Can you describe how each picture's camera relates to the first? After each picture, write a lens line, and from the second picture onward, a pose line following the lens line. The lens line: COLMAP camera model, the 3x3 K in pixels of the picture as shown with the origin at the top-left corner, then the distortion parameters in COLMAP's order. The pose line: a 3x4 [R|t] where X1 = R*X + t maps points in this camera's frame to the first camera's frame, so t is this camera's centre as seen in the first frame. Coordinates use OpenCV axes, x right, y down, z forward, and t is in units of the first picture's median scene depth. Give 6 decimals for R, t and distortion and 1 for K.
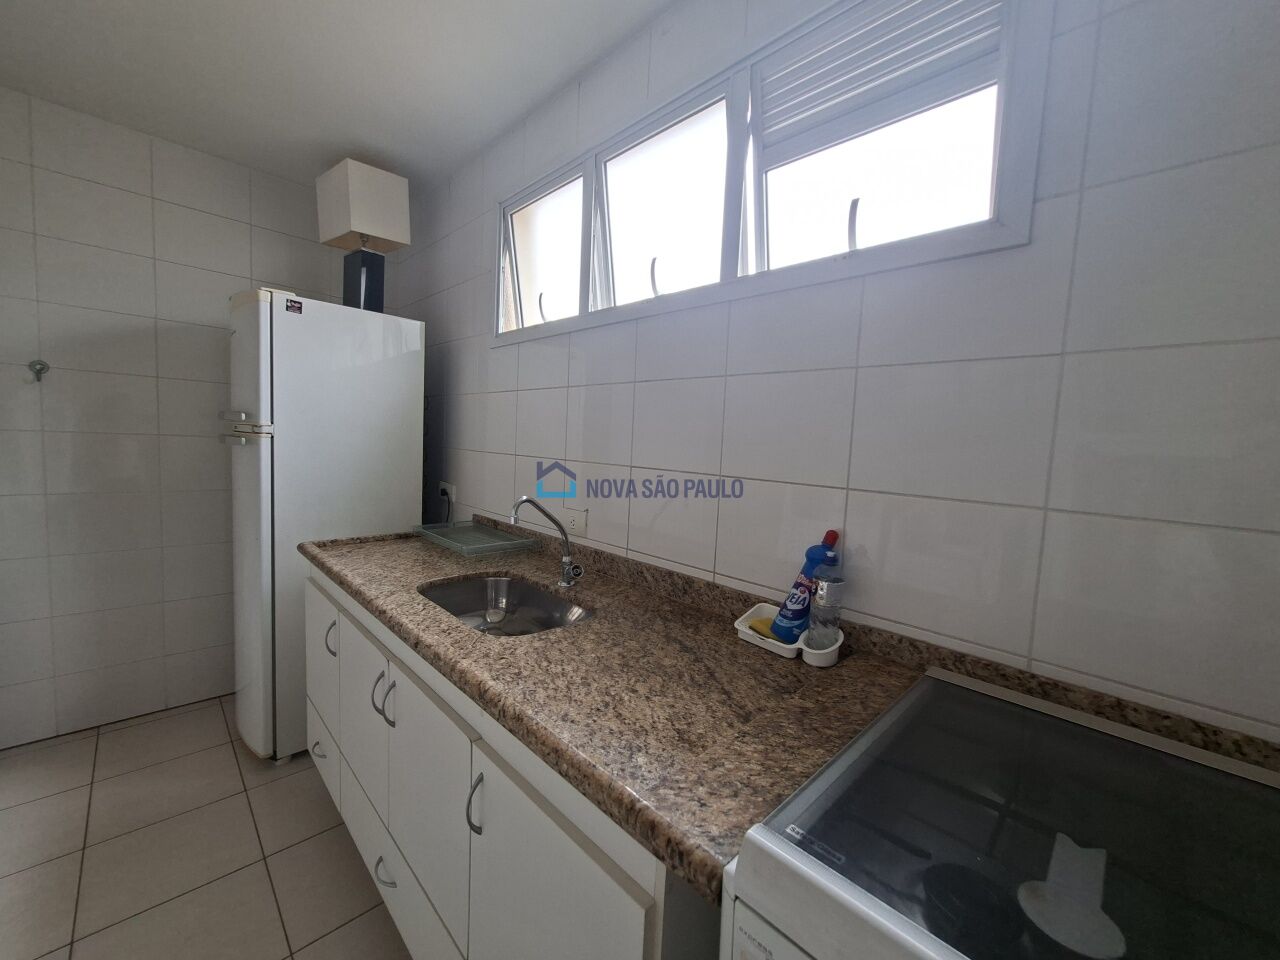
lens RADIAL K [[505.5, 0, 640.7], [0, 505.5, 476.4], [0, 0, 1]] dist [-0.002539, 0.000144]
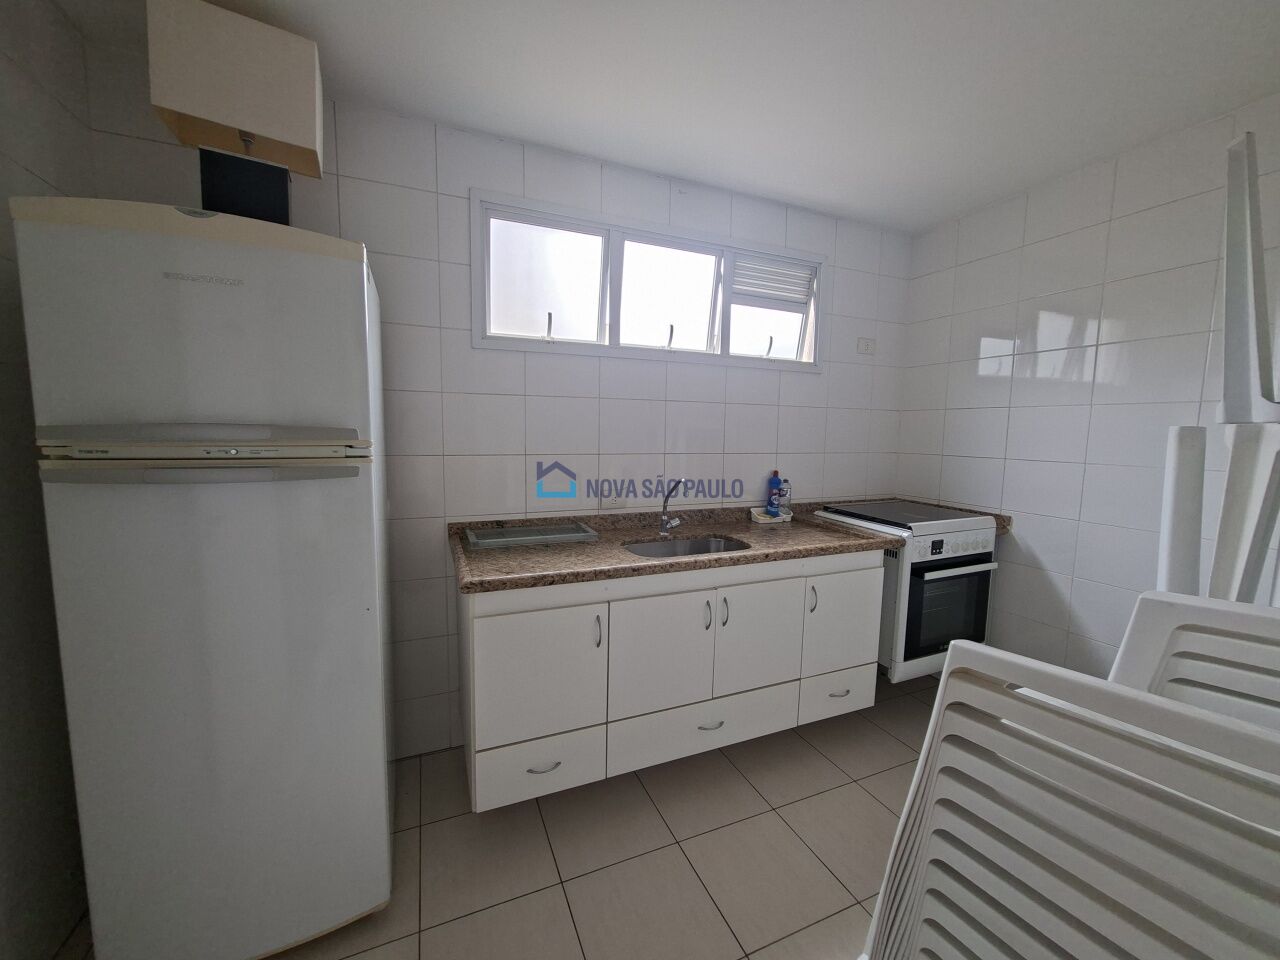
lens RADIAL K [[505.5, 0, 640.0], [0, 505.5, 477.0], [0, 0, 1]] dist [-0.002539, 0.000144]
pose [[0.359019, -0.145025, 0.921994, -1.670966], [0.055866, 0.989422, 0.133877, -0.183015], [-0.931657, 0.003444, 0.363323, 0.536780]]
